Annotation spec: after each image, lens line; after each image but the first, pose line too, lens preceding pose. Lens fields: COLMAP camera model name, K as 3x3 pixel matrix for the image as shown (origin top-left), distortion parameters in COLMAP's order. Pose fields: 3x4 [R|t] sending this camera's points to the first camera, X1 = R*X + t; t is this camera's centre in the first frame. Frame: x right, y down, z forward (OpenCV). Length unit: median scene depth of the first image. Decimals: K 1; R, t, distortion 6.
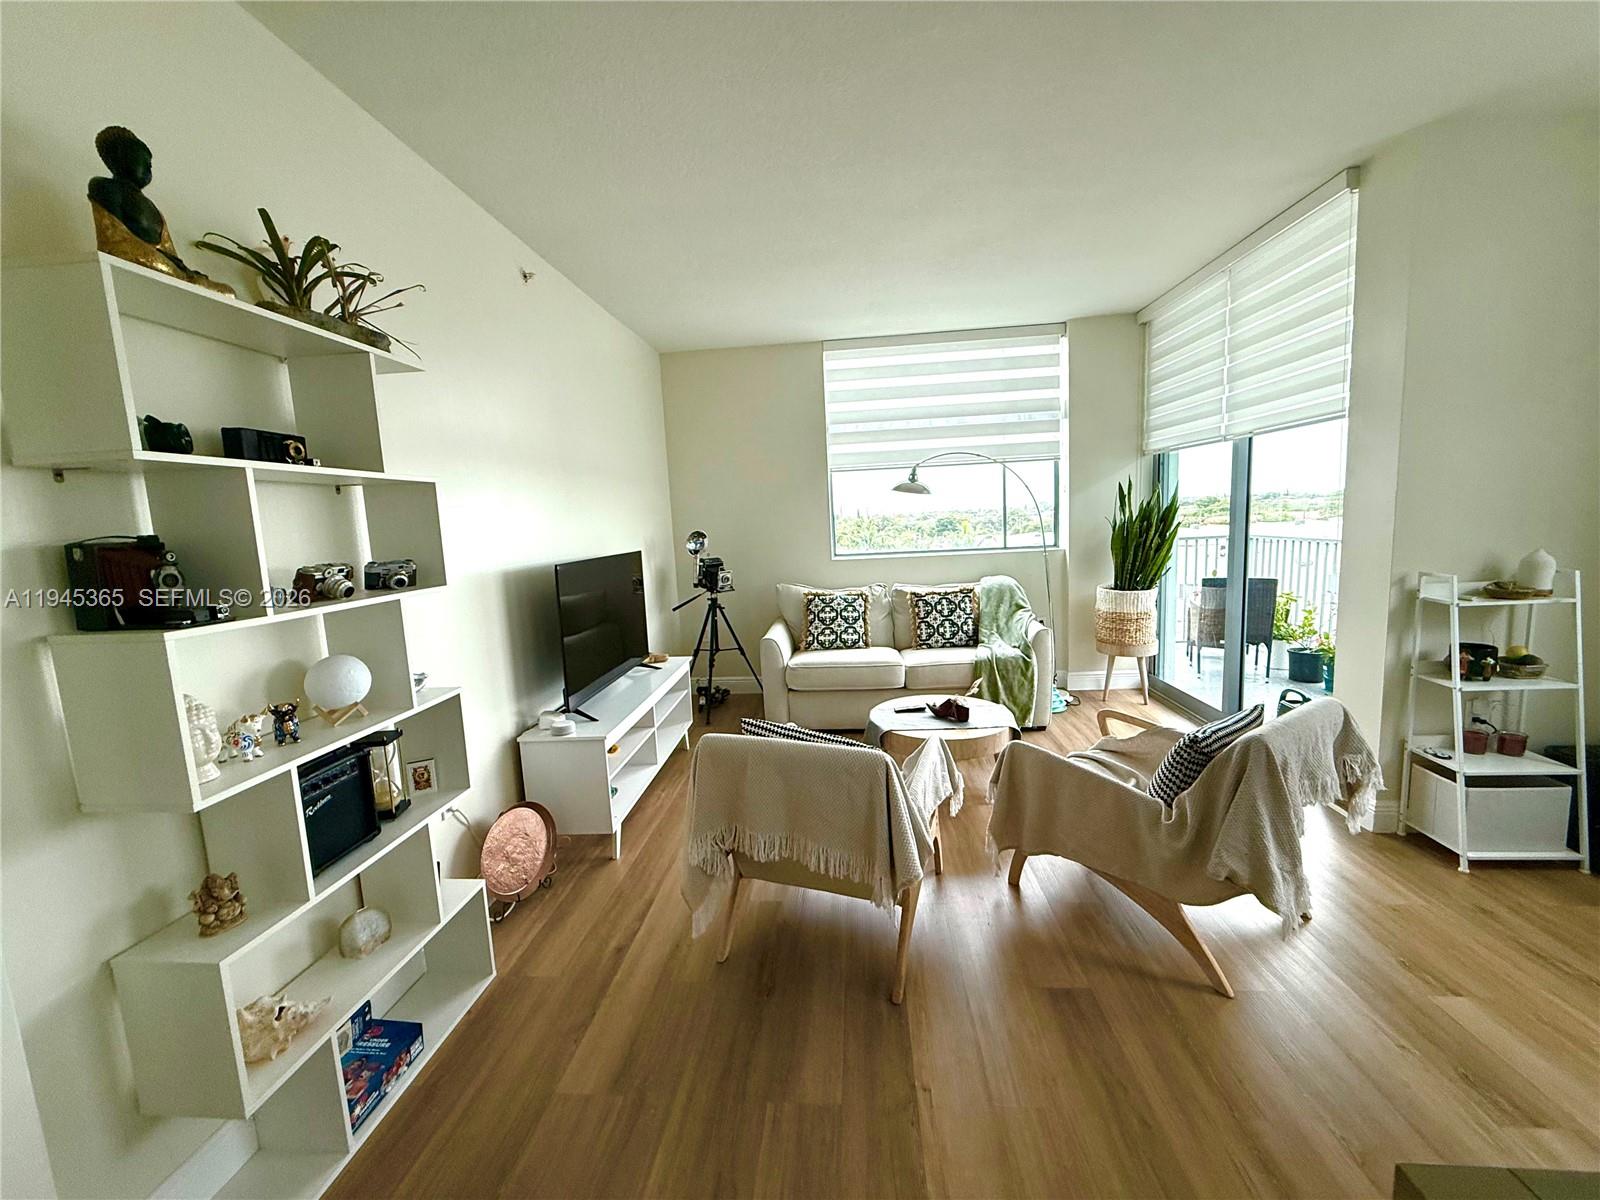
lens RADIAL K [[635.5, 0, 794.4], [0, 635.5, 596.9], [0, 0, 1]] dist [-0.003643, 0.000346]
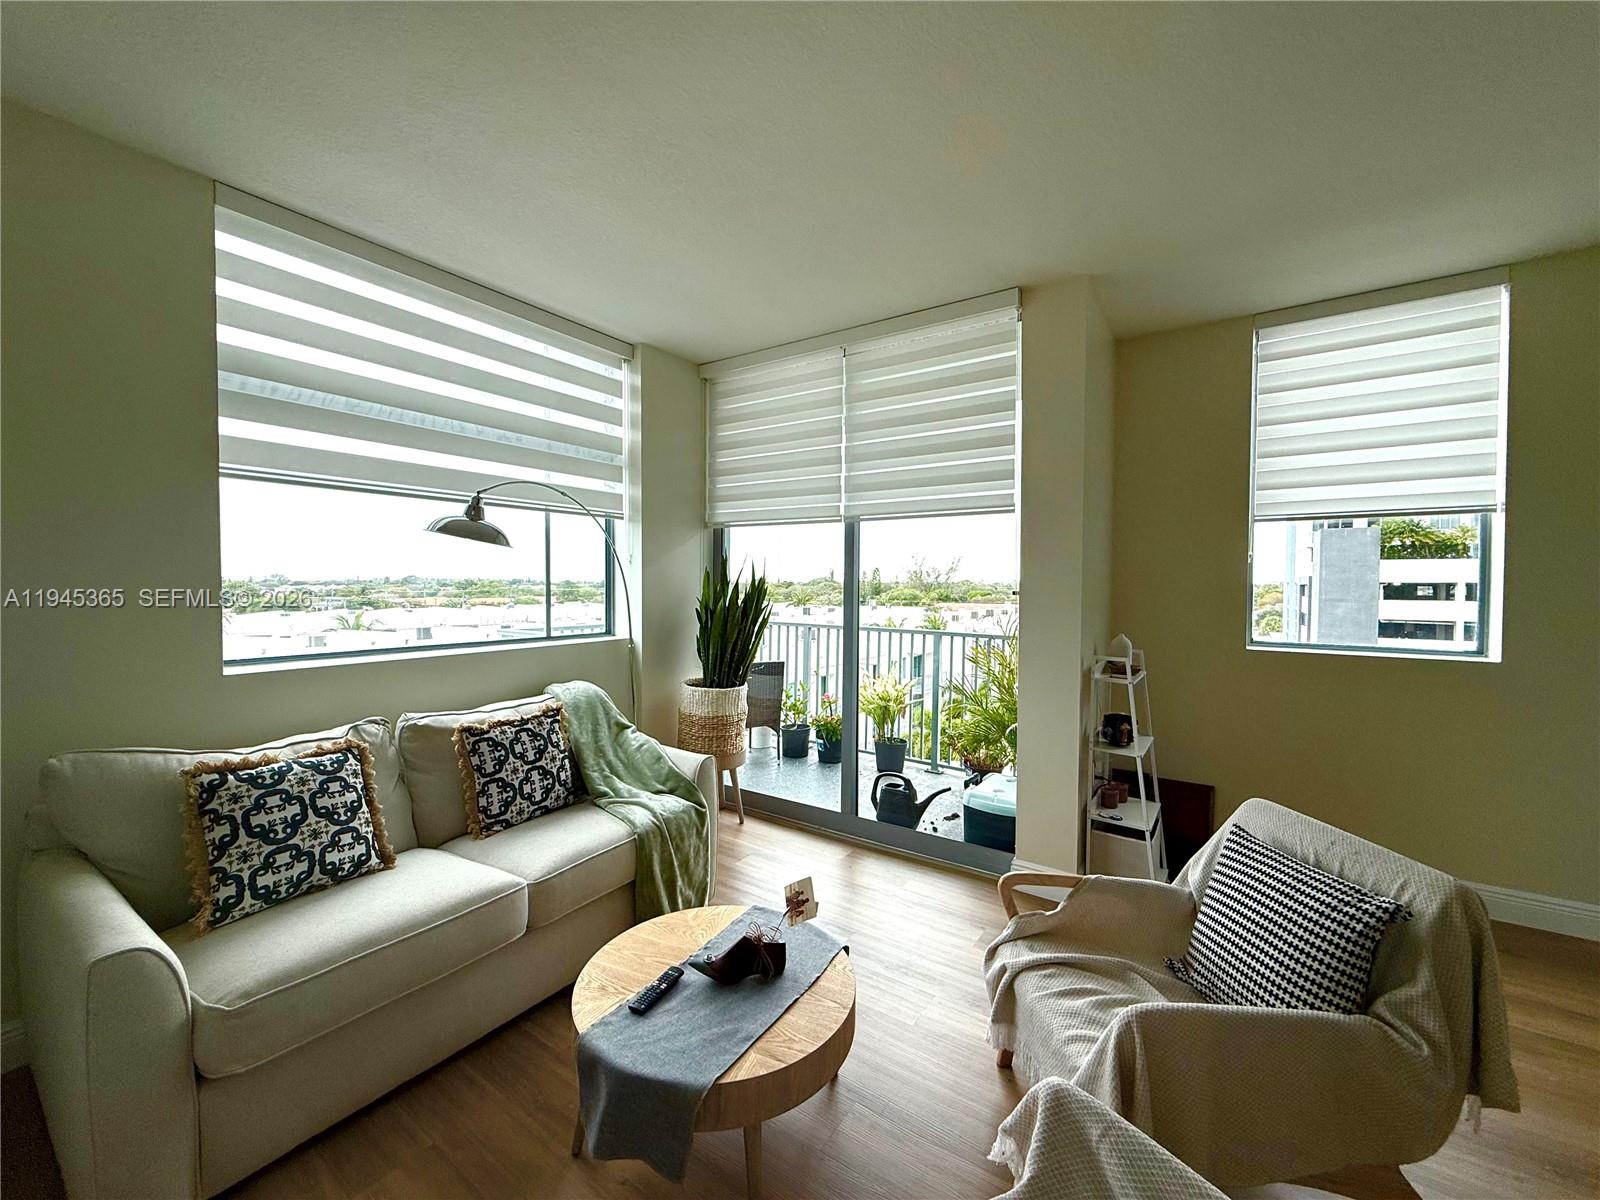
lens RADIAL K [[635.5, 0, 798.4], [0, 635.5, 595.8], [0, 0, 1]] dist [-0.003643, 0.000346]
pose [[0.488304, 0.034148, 0.872005, -0.147640], [0.077352, 0.993607, -0.082226, -0.053477], [-0.869239, 0.107603, 0.482541, 0.518770]]
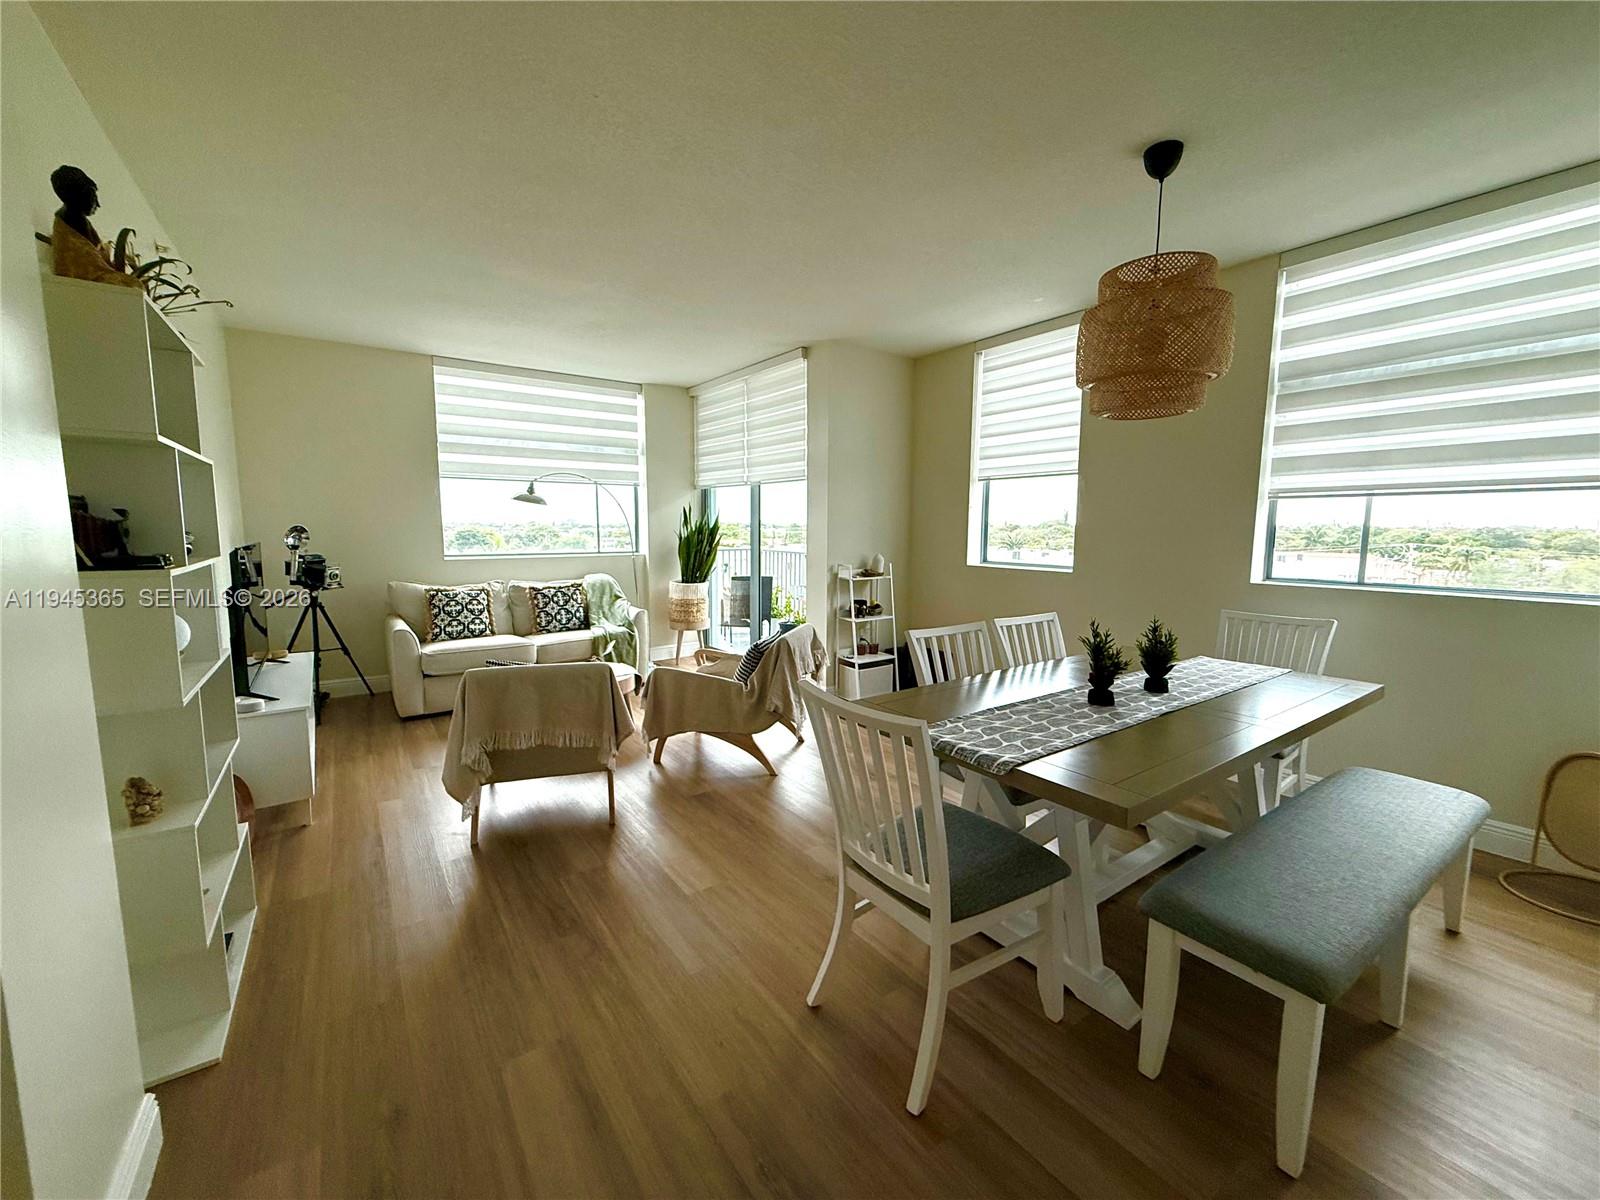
lens RADIAL K [[635.5, 0, 799.5], [0, 635.5, 598.8], [0, 0, 1]] dist [-0.003643, 0.000346]
pose [[0.754903, -0.022542, 0.655449, -0.221998], [0.037838, 0.999241, -0.009214, 0.046462], [-0.654744, 0.031757, 0.755183, -0.227320]]
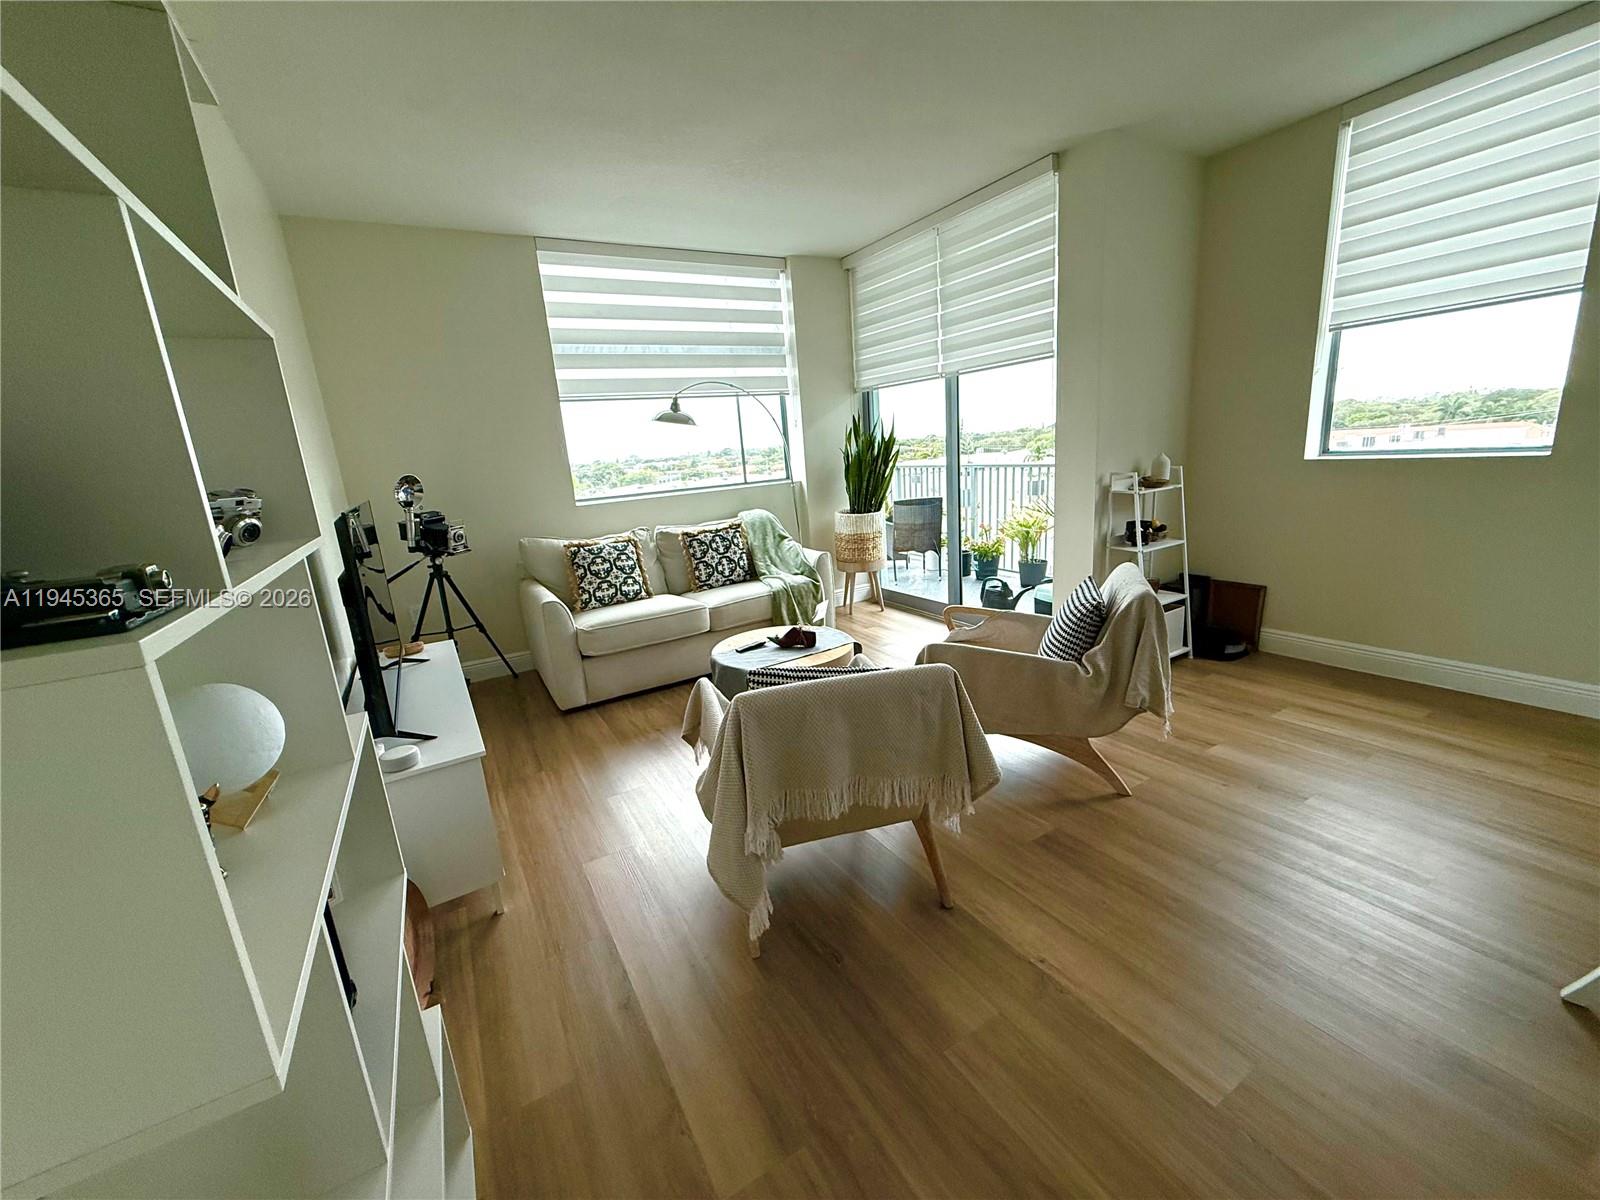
lens RADIAL K [[635.5, 0, 796.5], [0, 635.5, 598.6], [0, 0, 1]] dist [-0.003643, 0.000346]
pose [[0.816340, -0.145744, 0.558881, -0.228634], [0.105293, 0.988977, 0.104105, 0.009460], [-0.567893, -0.026139, 0.822687, 0.136884]]
